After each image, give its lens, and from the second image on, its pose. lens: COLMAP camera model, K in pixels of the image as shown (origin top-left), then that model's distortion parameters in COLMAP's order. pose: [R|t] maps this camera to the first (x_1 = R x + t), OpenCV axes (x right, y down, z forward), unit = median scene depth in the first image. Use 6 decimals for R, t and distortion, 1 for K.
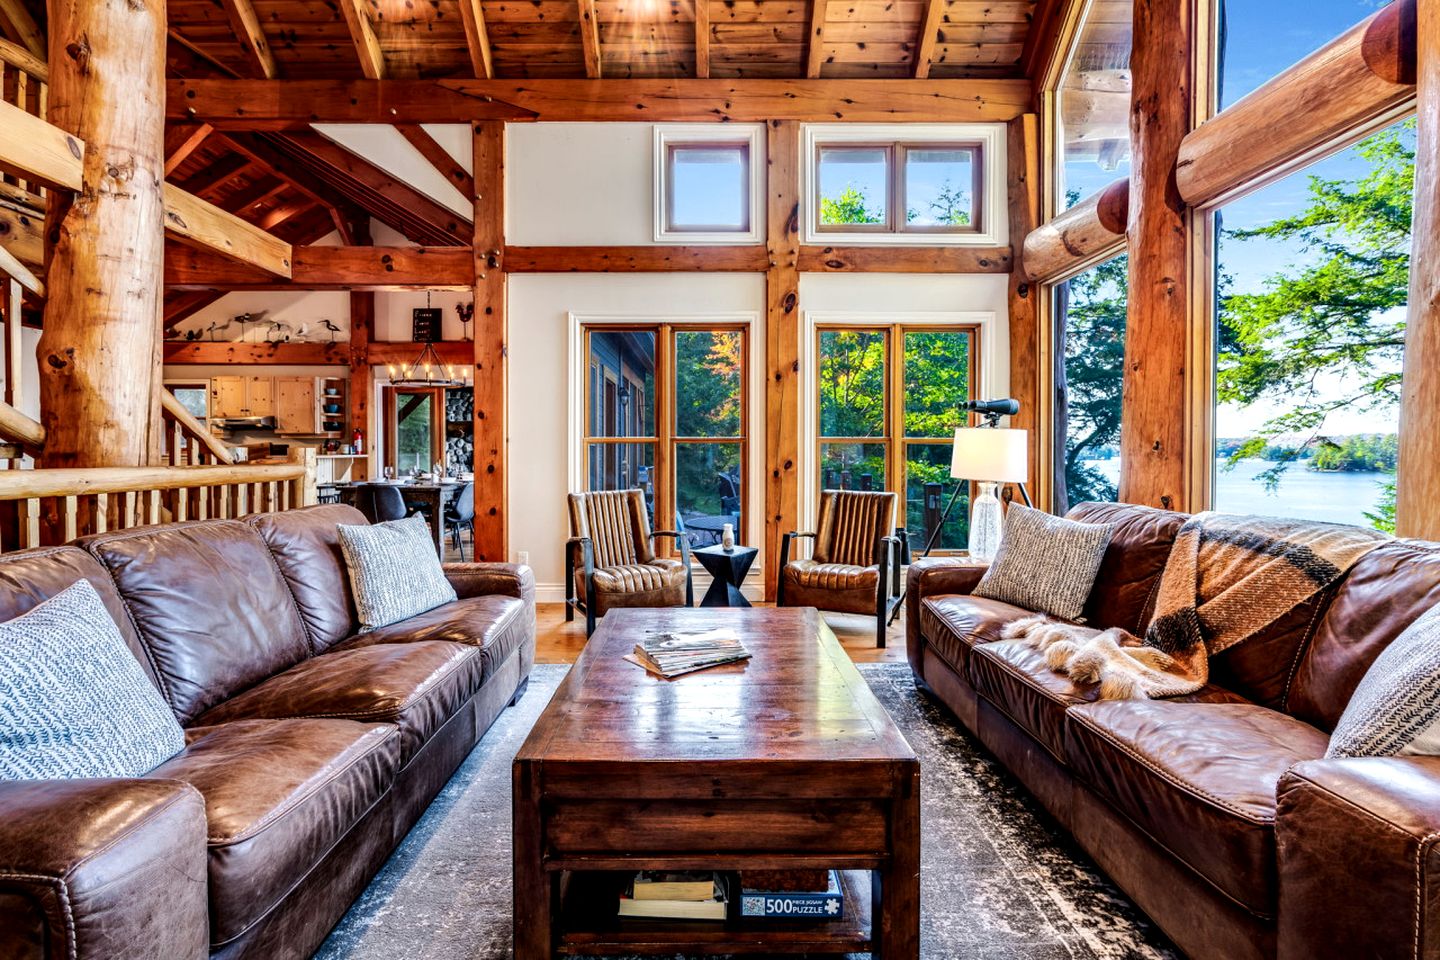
lens RADIAL K [[660.6, 0, 714.1], [0, 660.6, 459.4], [0, 0, 1]] dist [-0.003628, -0.000280]
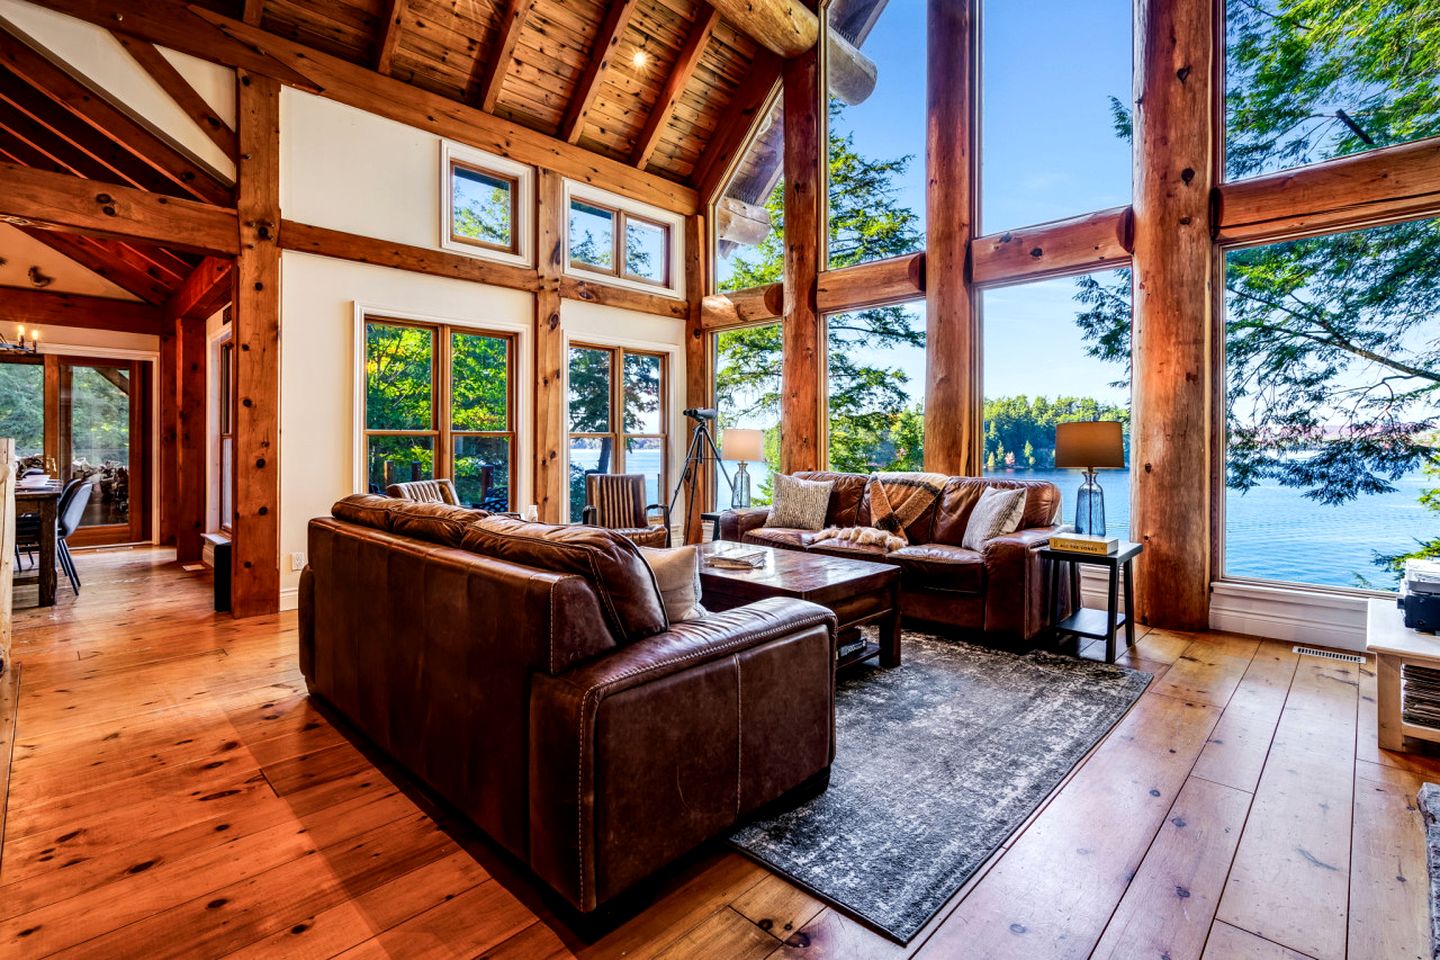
lens RADIAL K [[658.6, 0, 737.3], [0, 658.6, 442.1], [0, 0, 1]] dist [0.000241, 0.000067]
pose [[0.696960, 0.001566, 0.717108, -0.514386], [0.008751, 0.999905, -0.010688, 0.000858], [-0.717057, 0.013724, 0.696880, -0.081641]]
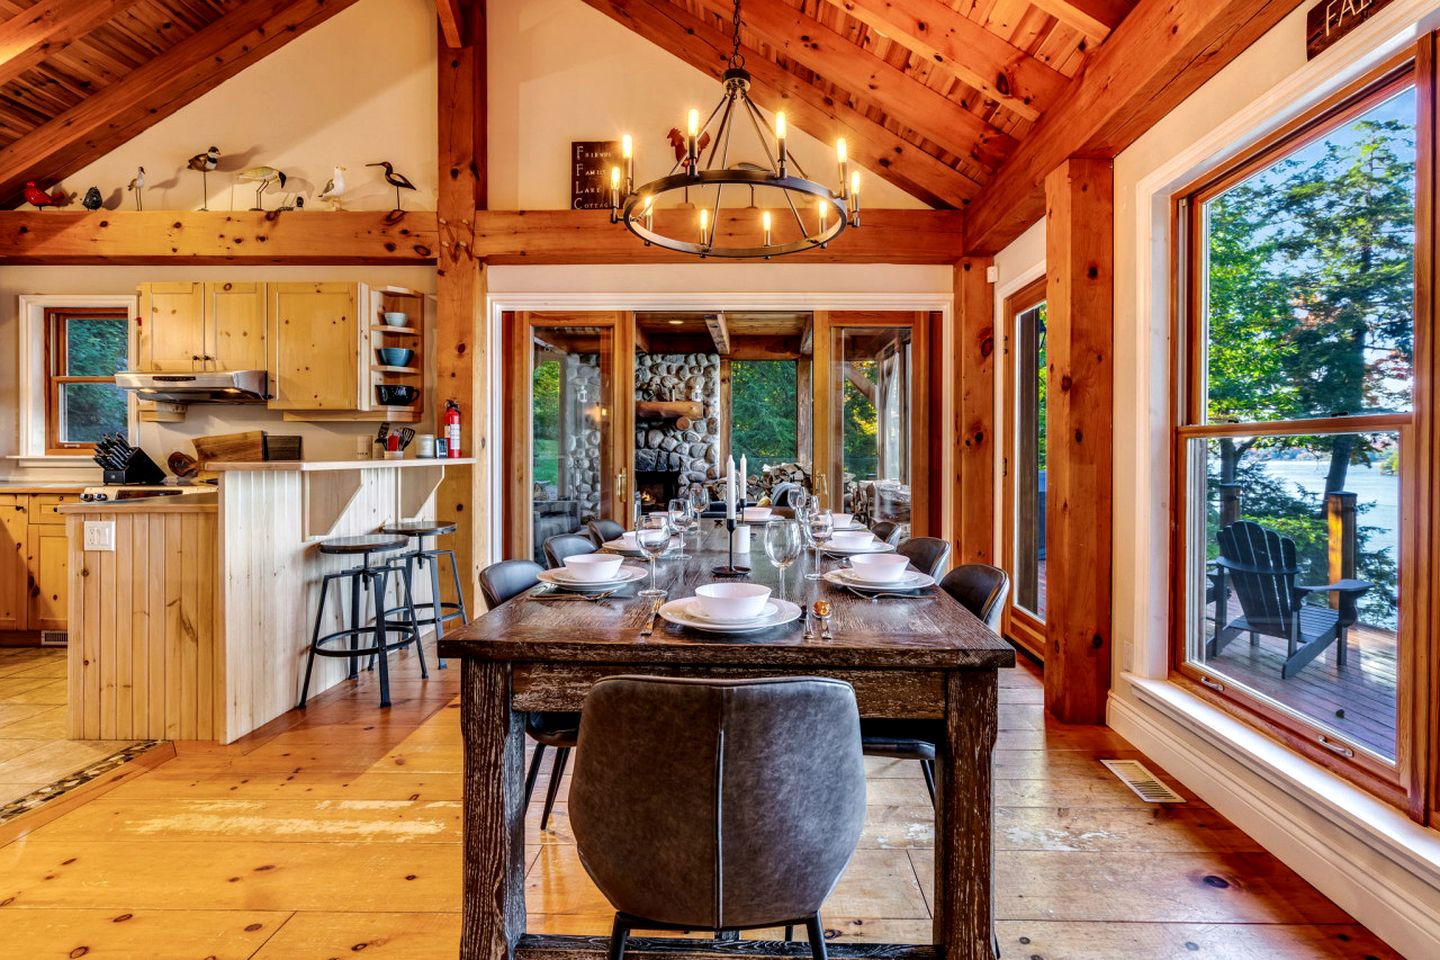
lens RADIAL K [[651.3, 0, 737.8], [0, 651.3, 453.0], [0, 0, 1]] dist [-0.001381, 0.000254]
pose [[0.999774, 0.004788, -0.020699, -0.615336], [-0.004982, 0.999944, -0.009316, -0.013734], [0.020653, 0.009417, 0.999742, 1.028032]]
